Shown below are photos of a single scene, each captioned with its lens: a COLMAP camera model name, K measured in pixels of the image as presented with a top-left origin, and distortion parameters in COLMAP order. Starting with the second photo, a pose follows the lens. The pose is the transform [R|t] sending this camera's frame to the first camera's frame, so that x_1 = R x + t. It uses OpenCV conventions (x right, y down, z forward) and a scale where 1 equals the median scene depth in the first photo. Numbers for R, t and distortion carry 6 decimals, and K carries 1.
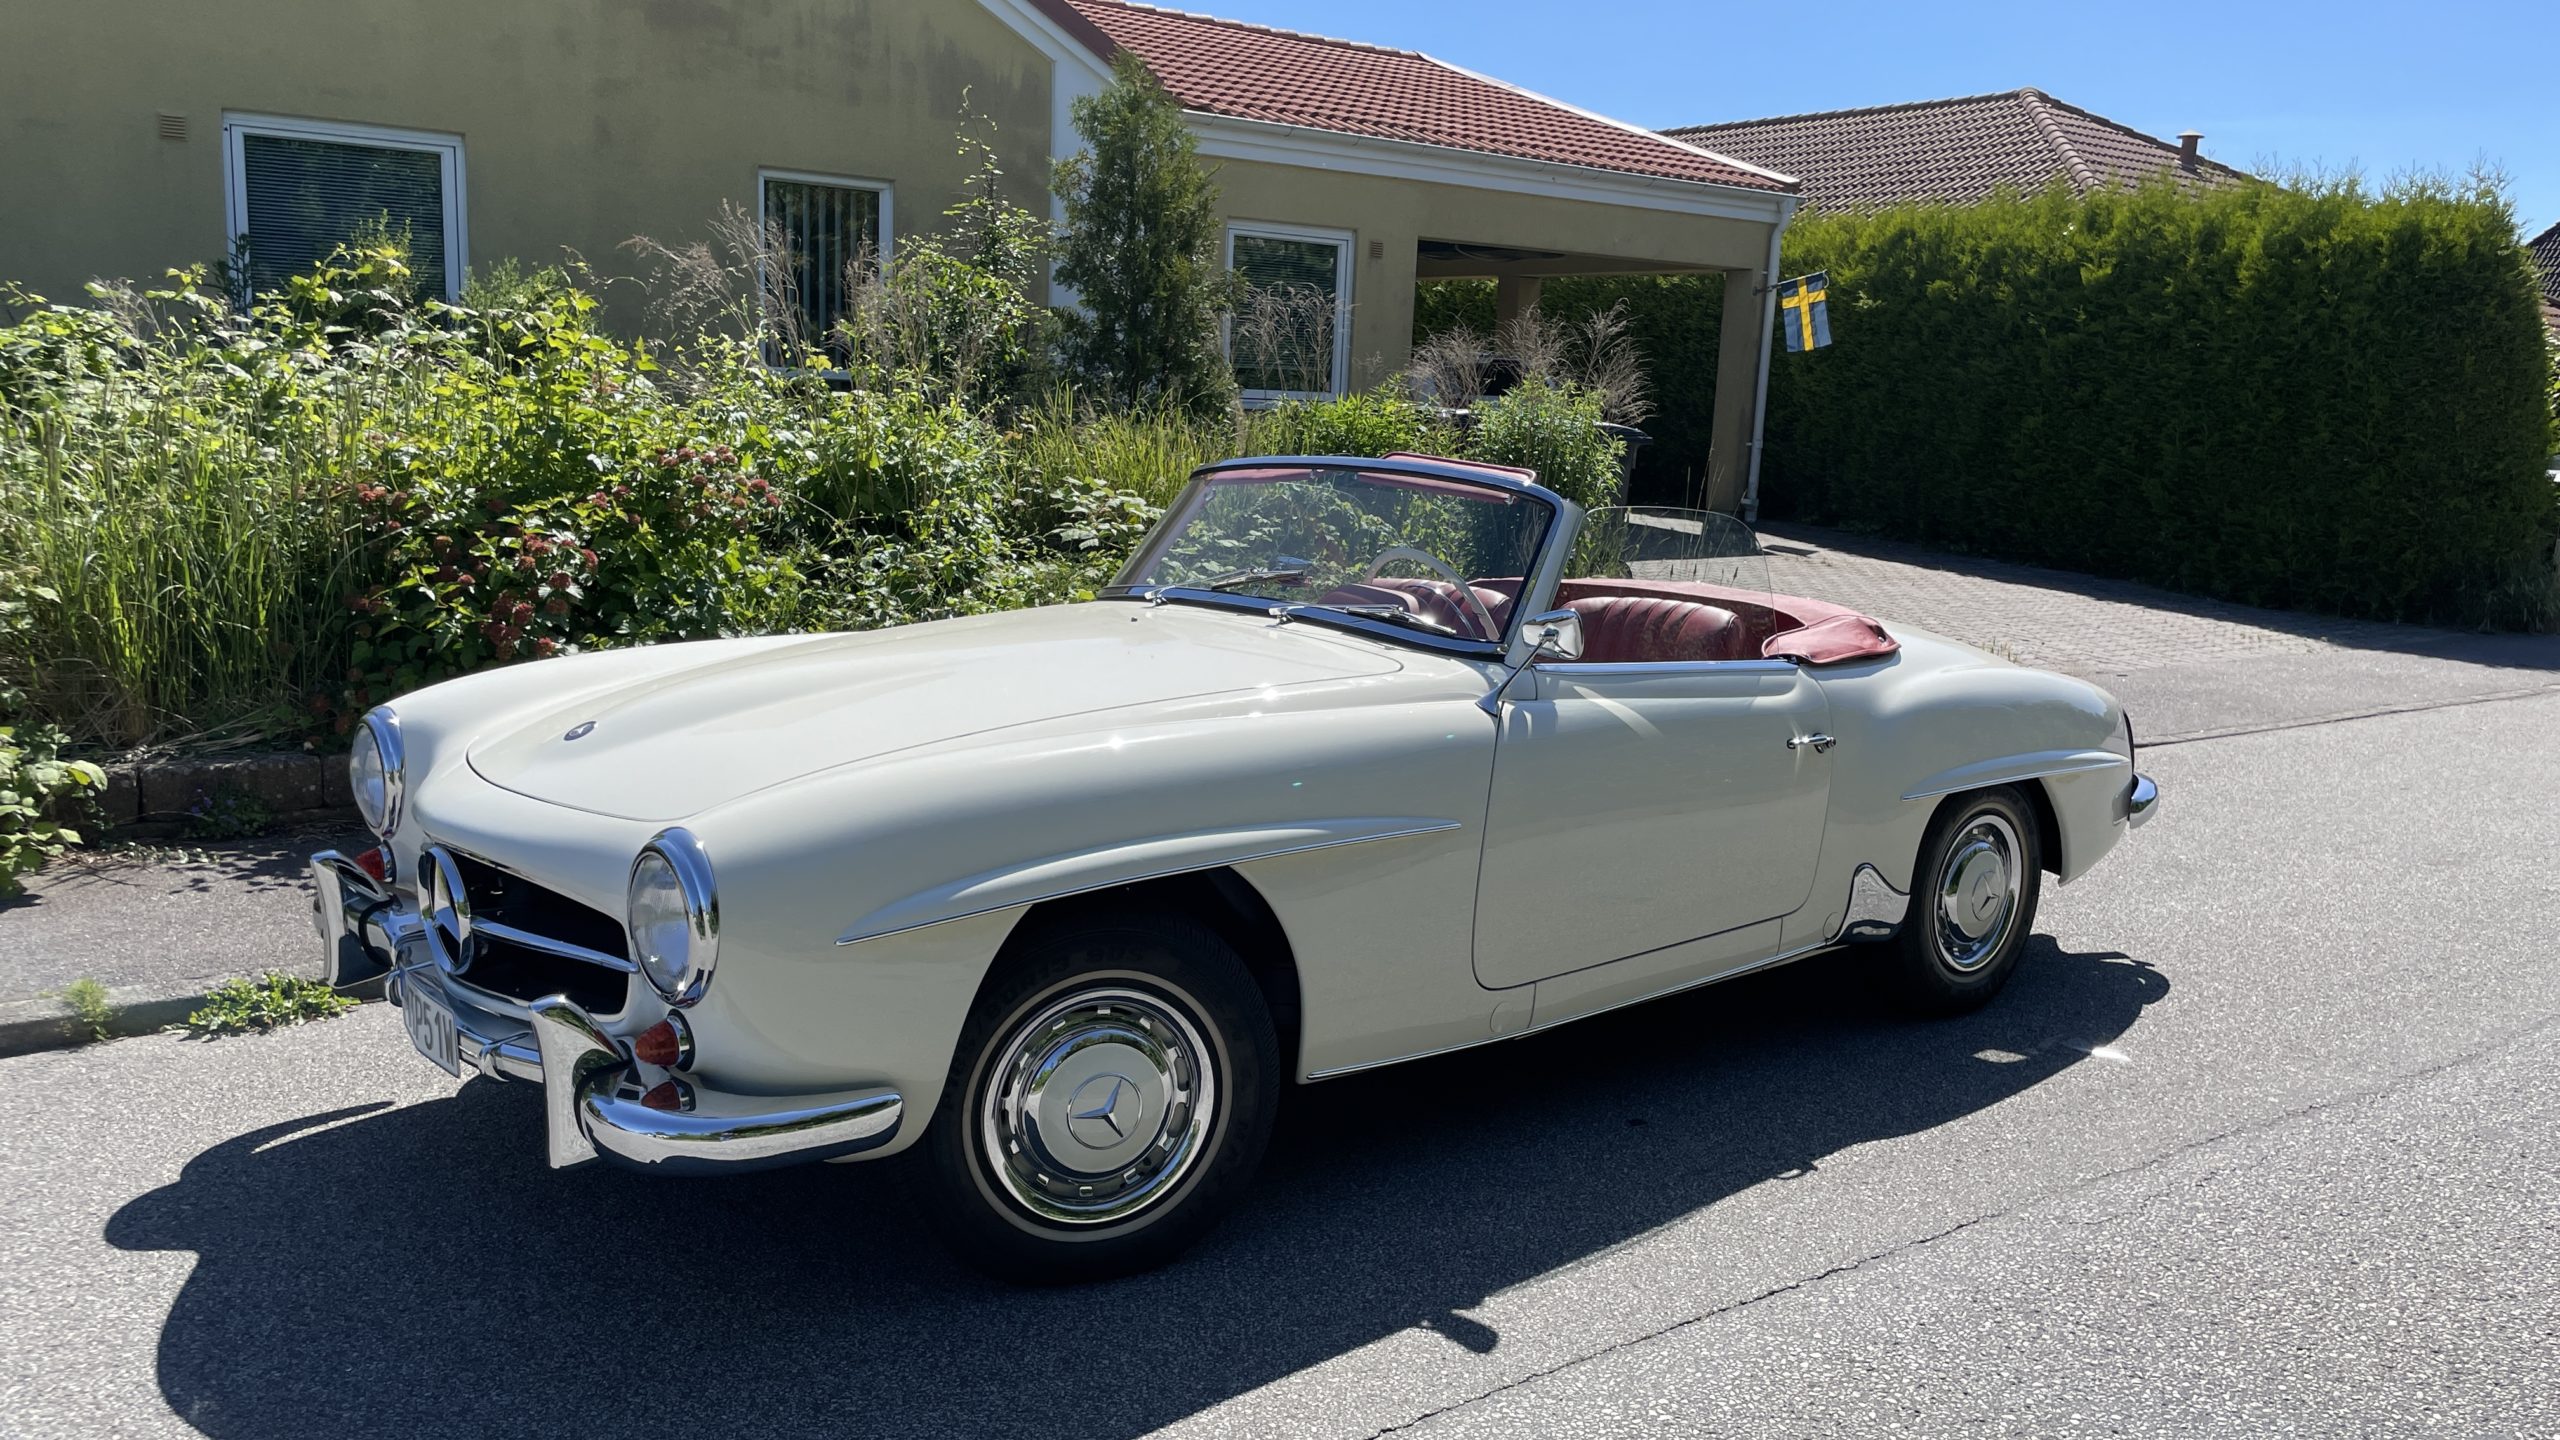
lens RADIAL K [[1958.9, 0, 1292.7], [0, 1958.9, 730.8], [0, 0, 1]] dist [0.116415, -0.190797]
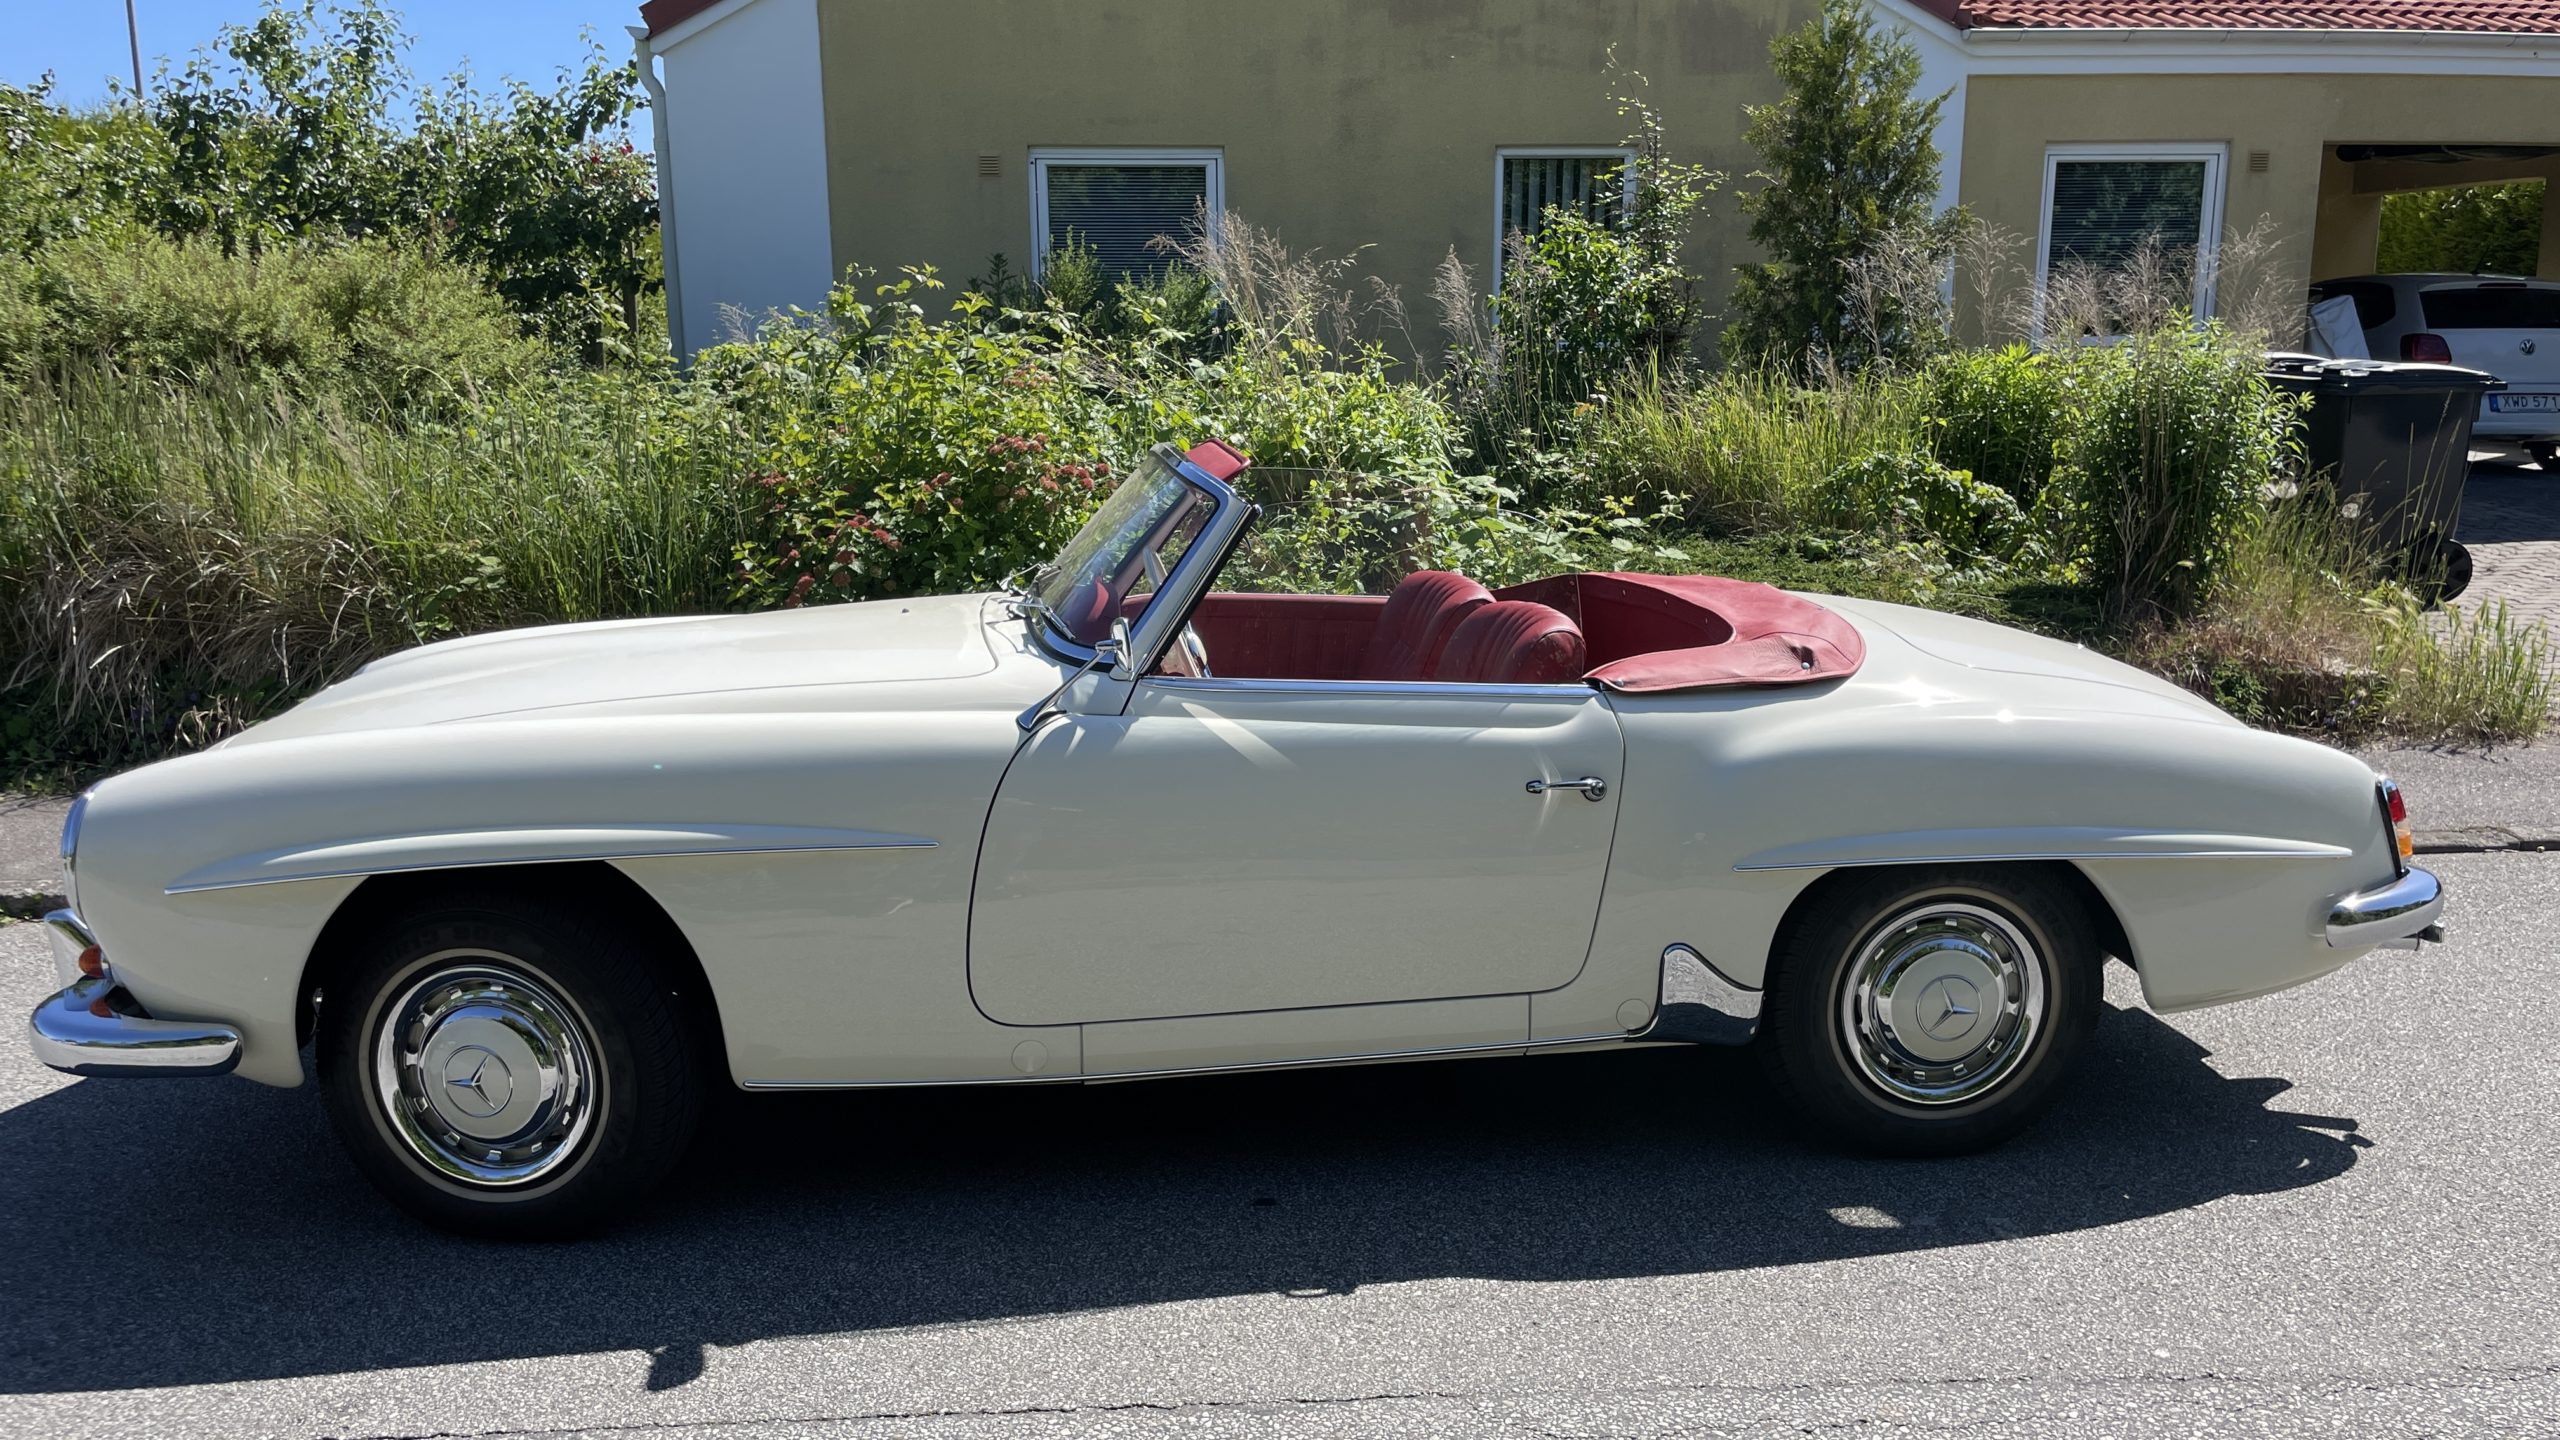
lens RADIAL K [[1960.5, 0, 1287.3], [0, 1960.5, 730.0], [0, 0, 1]] dist [0.093865, -0.134168]
pose [[0.837795, 0.065323, -0.542063, 0.213310], [-0.055349, 0.997864, 0.034705, -0.014047], [0.543172, 0.000927, 0.839621, 0.088789]]
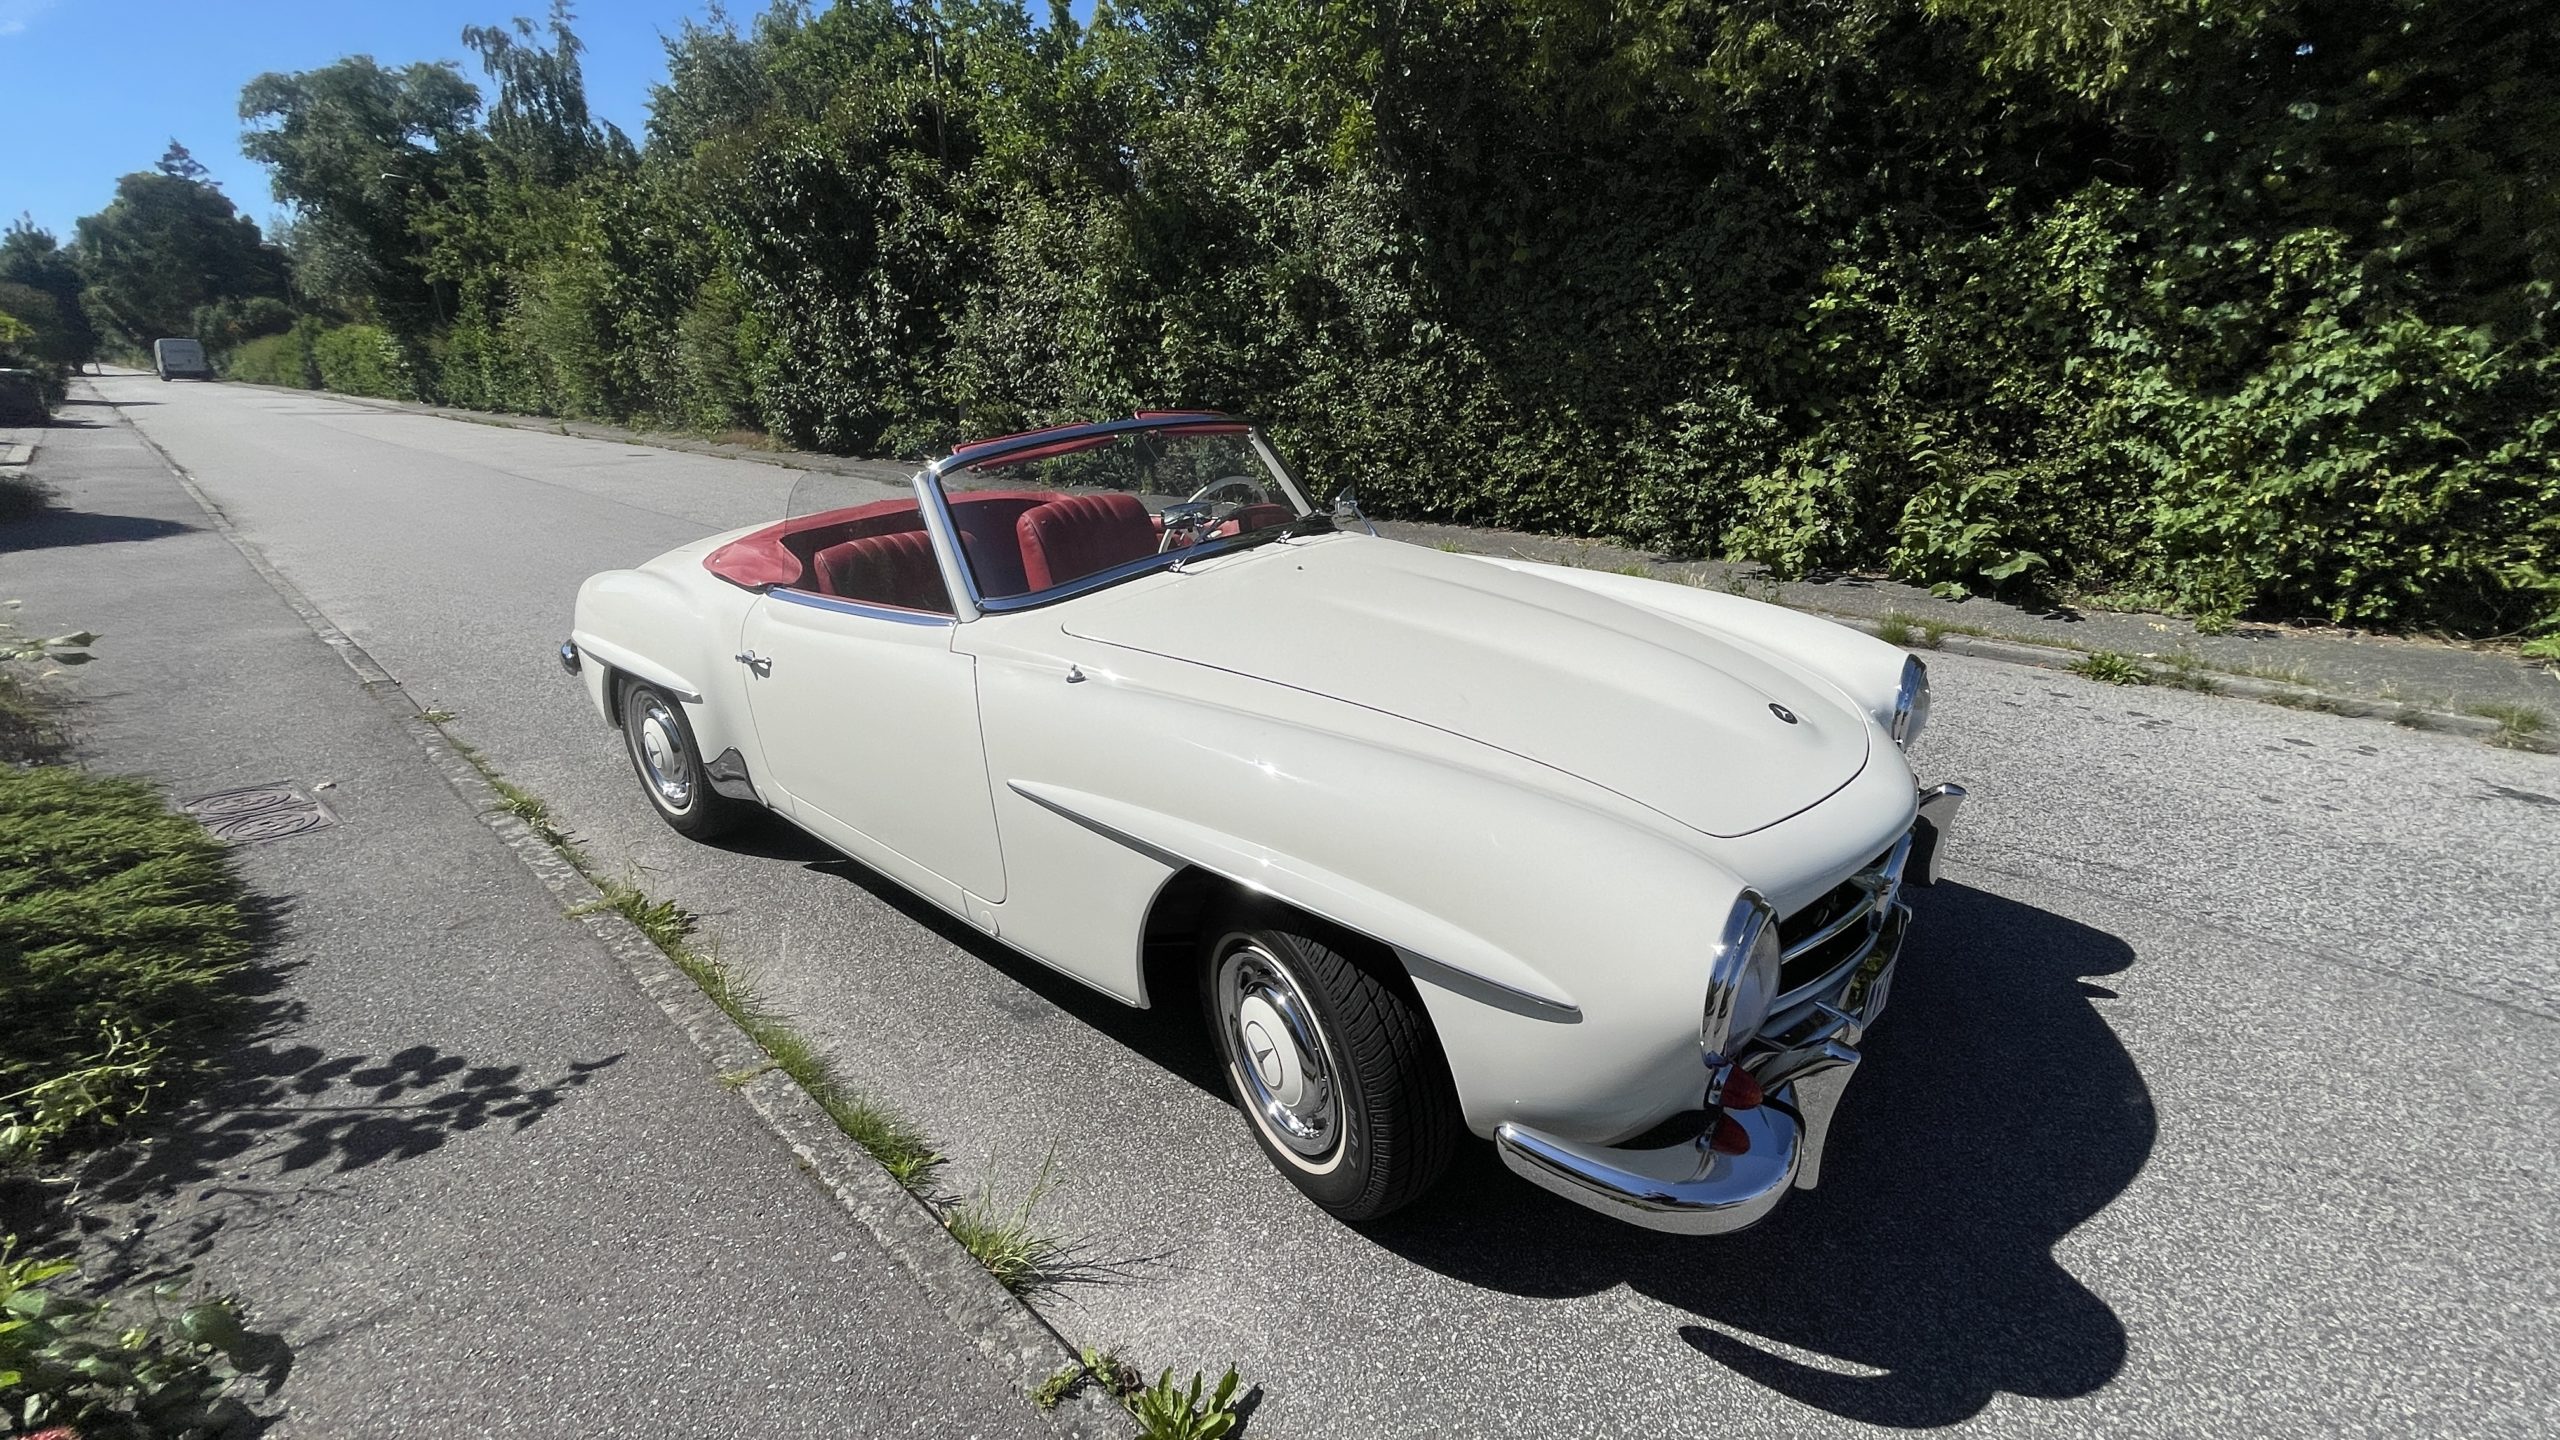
lens RADIAL K [[1025.6, 0, 1277.8], [0, 1025.6, 724.9], [0, 0, 1]] dist [-0.000843, 0.000170]
pose [[-0.200780, -0.375969, 0.904618, -0.229465], [0.167899, 0.896552, 0.409882, -0.076573], [-0.965141, 0.234181, -0.116884, 0.373542]]
